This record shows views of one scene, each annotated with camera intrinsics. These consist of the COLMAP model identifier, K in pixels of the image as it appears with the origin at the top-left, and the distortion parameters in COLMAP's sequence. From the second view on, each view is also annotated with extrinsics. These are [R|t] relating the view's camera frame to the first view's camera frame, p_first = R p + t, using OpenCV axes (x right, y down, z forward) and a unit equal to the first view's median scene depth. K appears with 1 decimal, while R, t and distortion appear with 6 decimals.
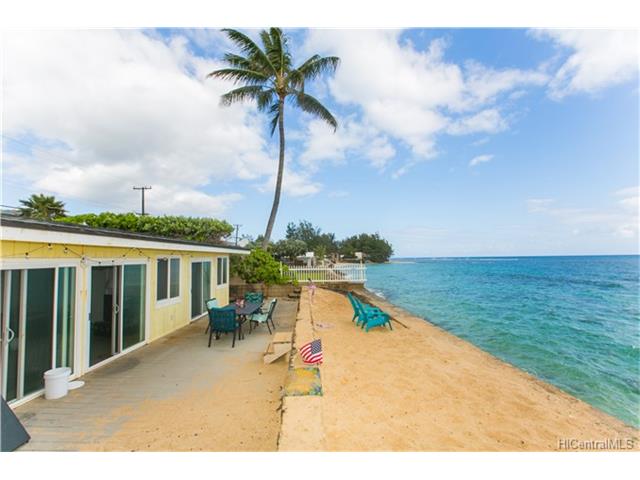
lens RADIAL K [[286.8, 0, 317.0], [0, 286.8, 239.3], [0, 0, 1]] dist [-0.016515, -0.000402]
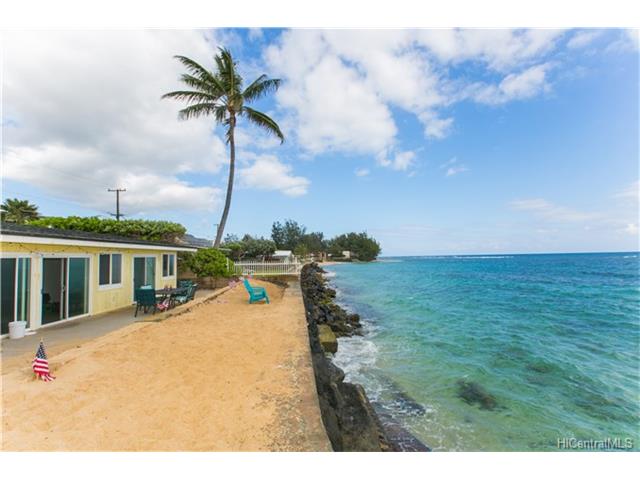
lens RADIAL K [[290.9, 0, 320.0], [0, 290.9, 240.0], [0, 0, 1]] dist [-0.016766, -0.000348]
pose [[0.999347, -0.004472, 0.035859, 0.208468], [0.004250, 0.999971, 0.006275, -0.000715], [-0.035886, -0.006119, 0.999337, -0.190577]]
